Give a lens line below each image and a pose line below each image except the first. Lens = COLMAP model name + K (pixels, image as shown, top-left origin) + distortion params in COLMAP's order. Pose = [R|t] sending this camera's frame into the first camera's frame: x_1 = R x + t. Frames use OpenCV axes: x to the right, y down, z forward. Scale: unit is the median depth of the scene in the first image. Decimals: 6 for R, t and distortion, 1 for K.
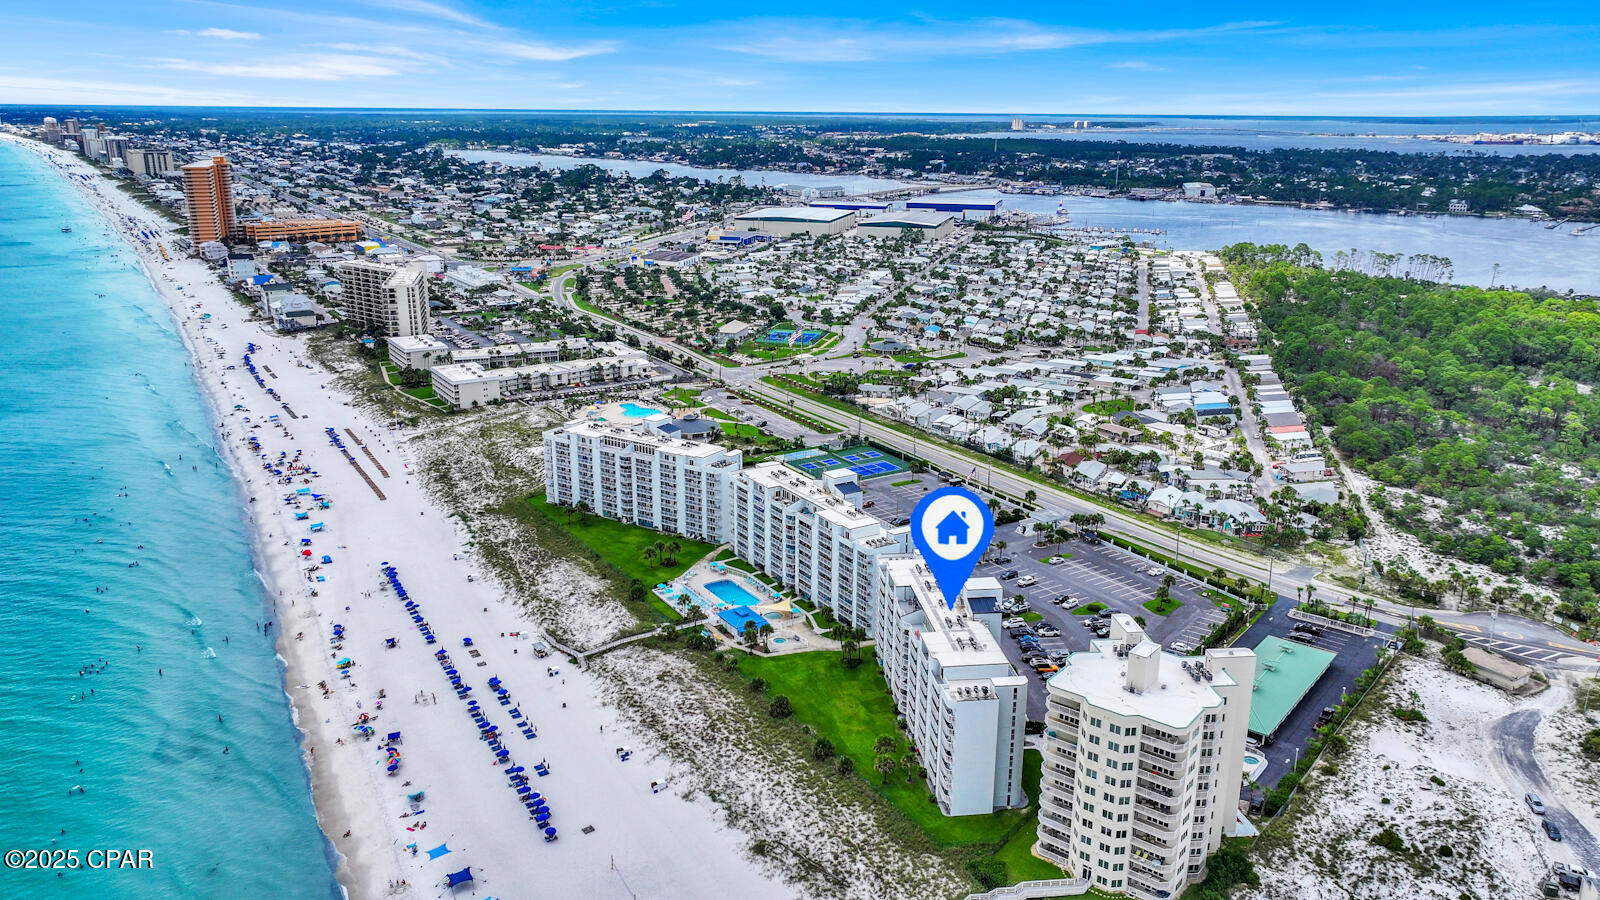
lens RADIAL K [[1129.8, 0, 793.9], [0, 1129.8, 450.2], [0, 0, 1]] dist [0.003071, 0.012302]
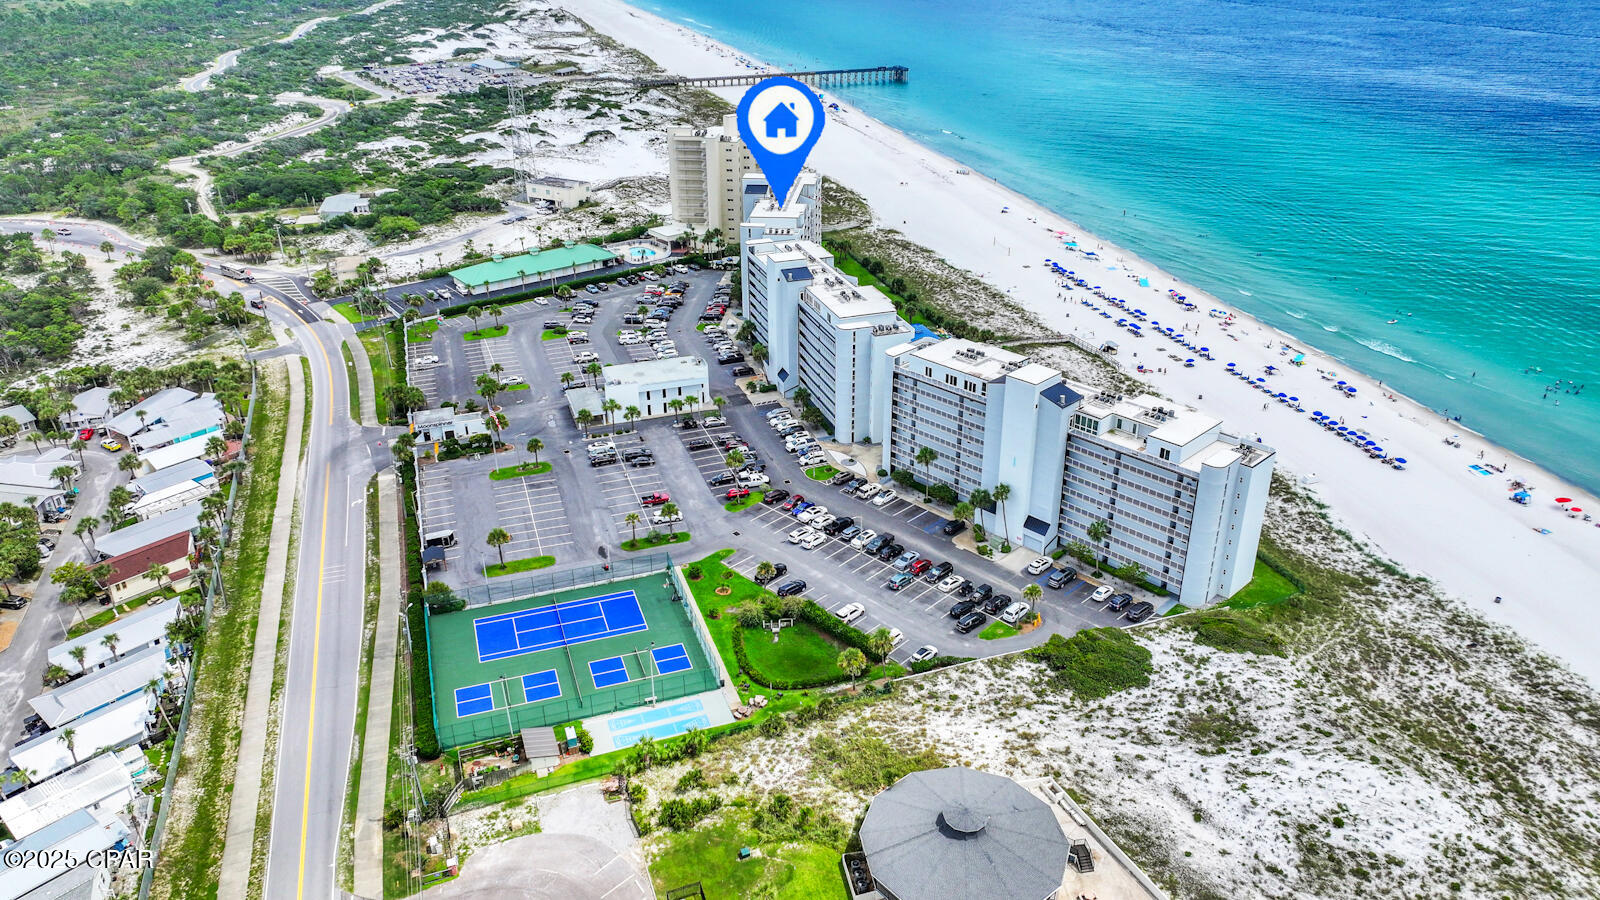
lens RADIAL K [[1129.8, 0, 793.9], [0, 1129.8, 450.2], [0, 0, 1]] dist [0.003071, 0.012302]
pose [[-0.973262, -0.100150, 0.206714, -0.148945], [0.068169, 0.733458, 0.676307, -0.435245], [-0.219348, 0.672316, -0.707020, 1.679591]]
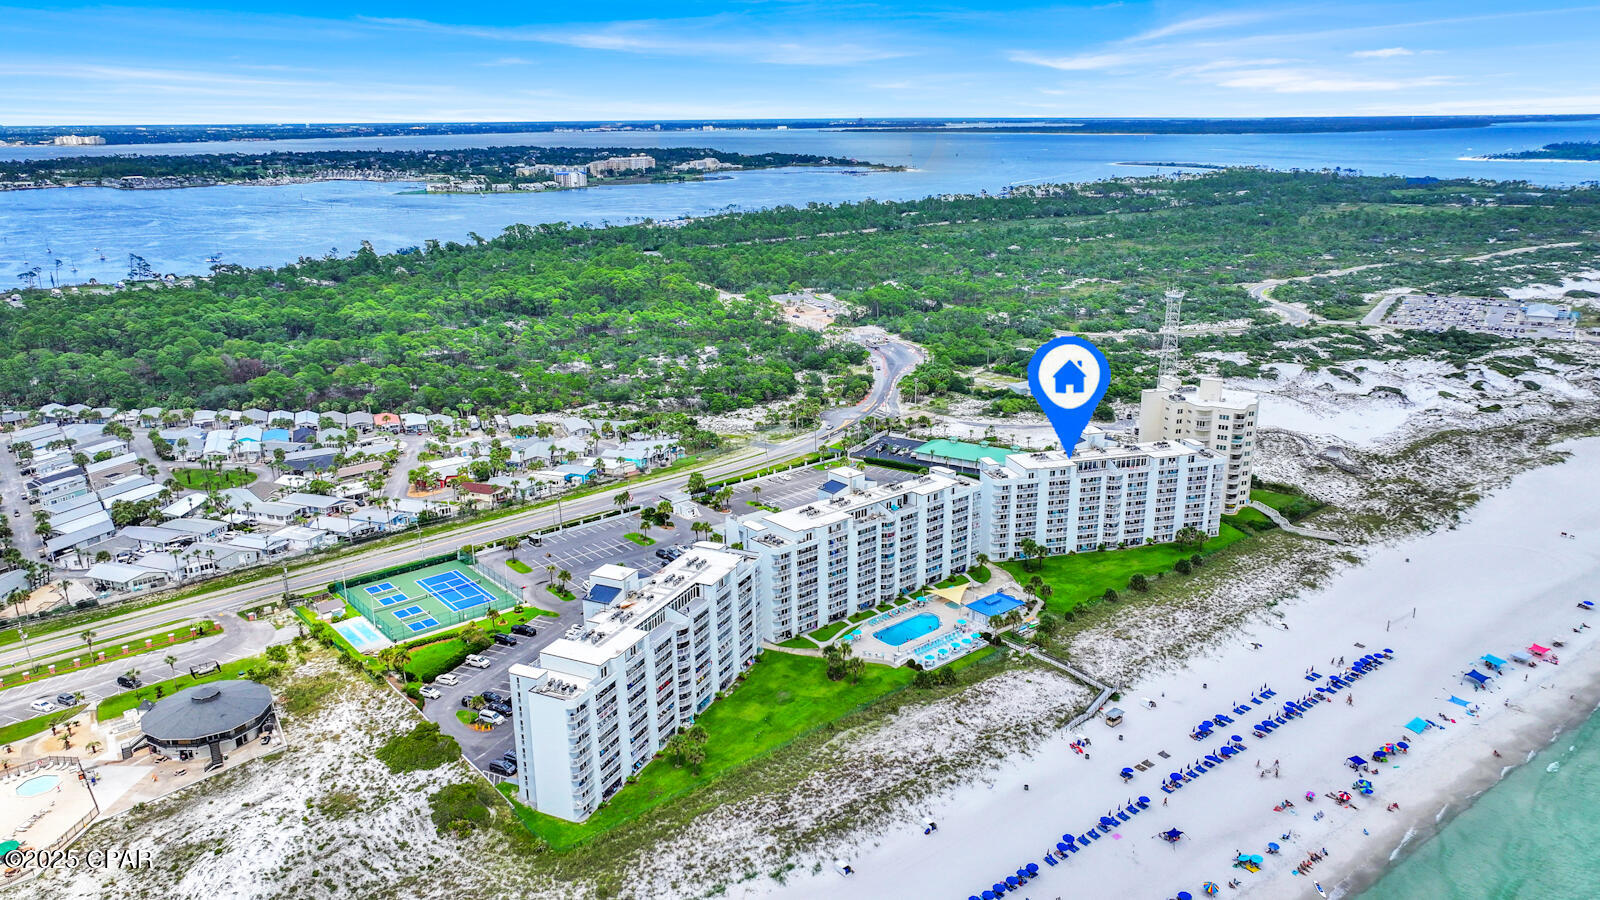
lens RADIAL K [[1129.8, 0, 793.9], [0, 1129.8, 450.2], [0, 0, 1]] dist [0.003071, 0.012302]
pose [[-0.134772, -0.288115, 0.948064, -0.842651], [0.291948, 0.902775, 0.315854, -0.306972], [-0.946891, 0.319354, -0.037554, 1.072493]]
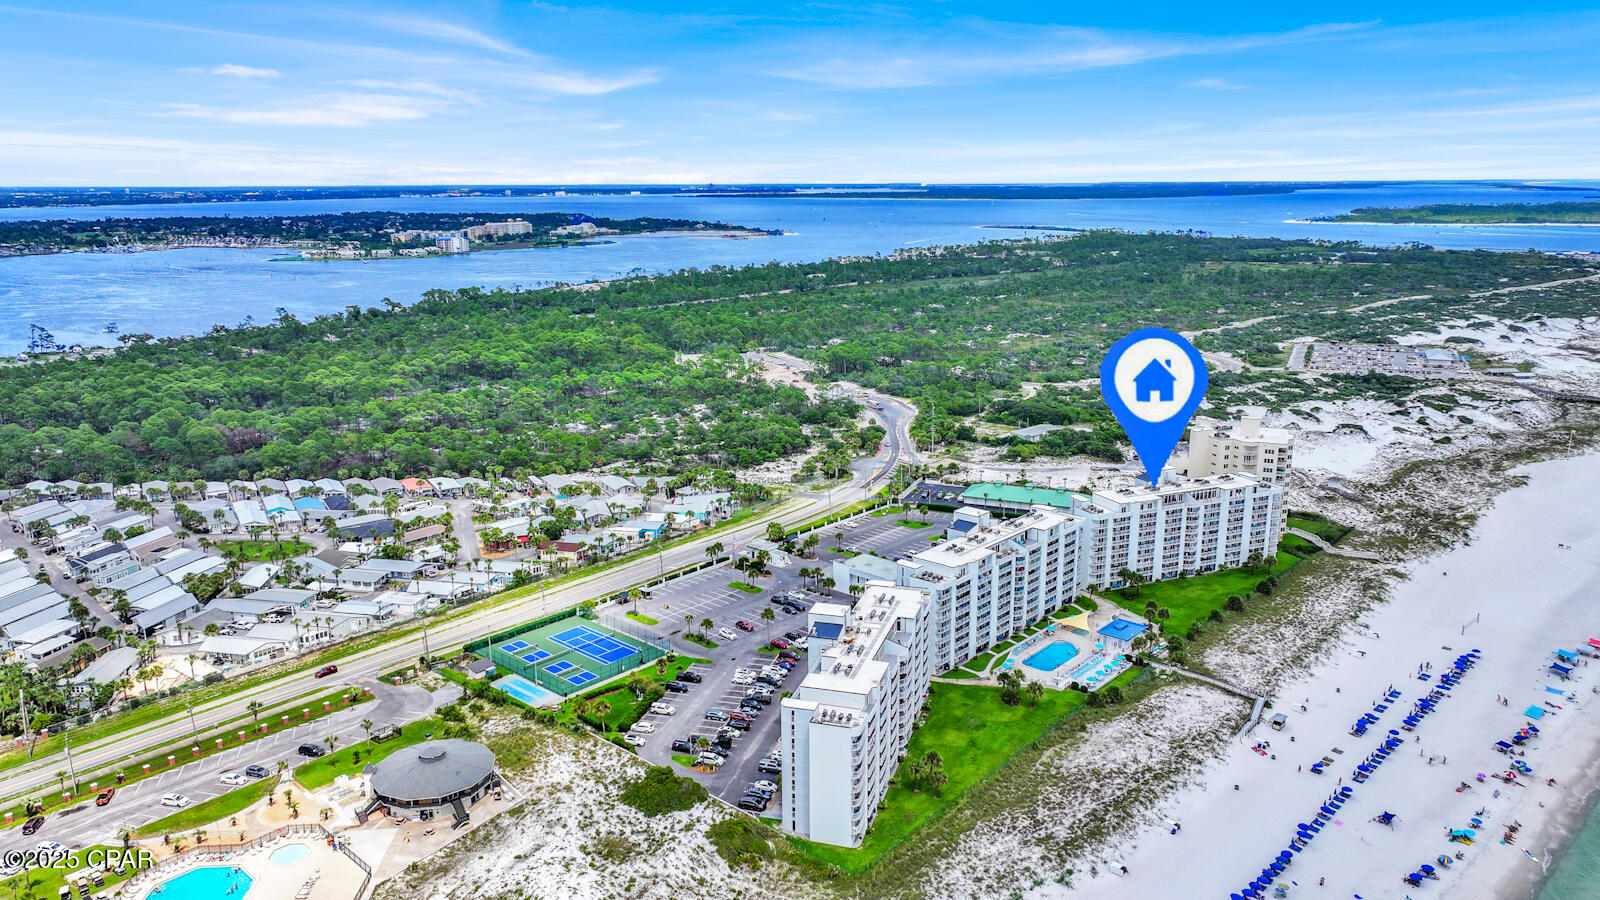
lens RADIAL K [[1129.8, 0, 793.9], [0, 1129.8, 450.2], [0, 0, 1]] dist [0.003071, 0.012302]
pose [[-0.267502, -0.230040, 0.935695, -0.841044], [0.281976, 0.909883, 0.304307, -0.378407], [-0.921375, 0.345246, -0.178530, 1.306558]]
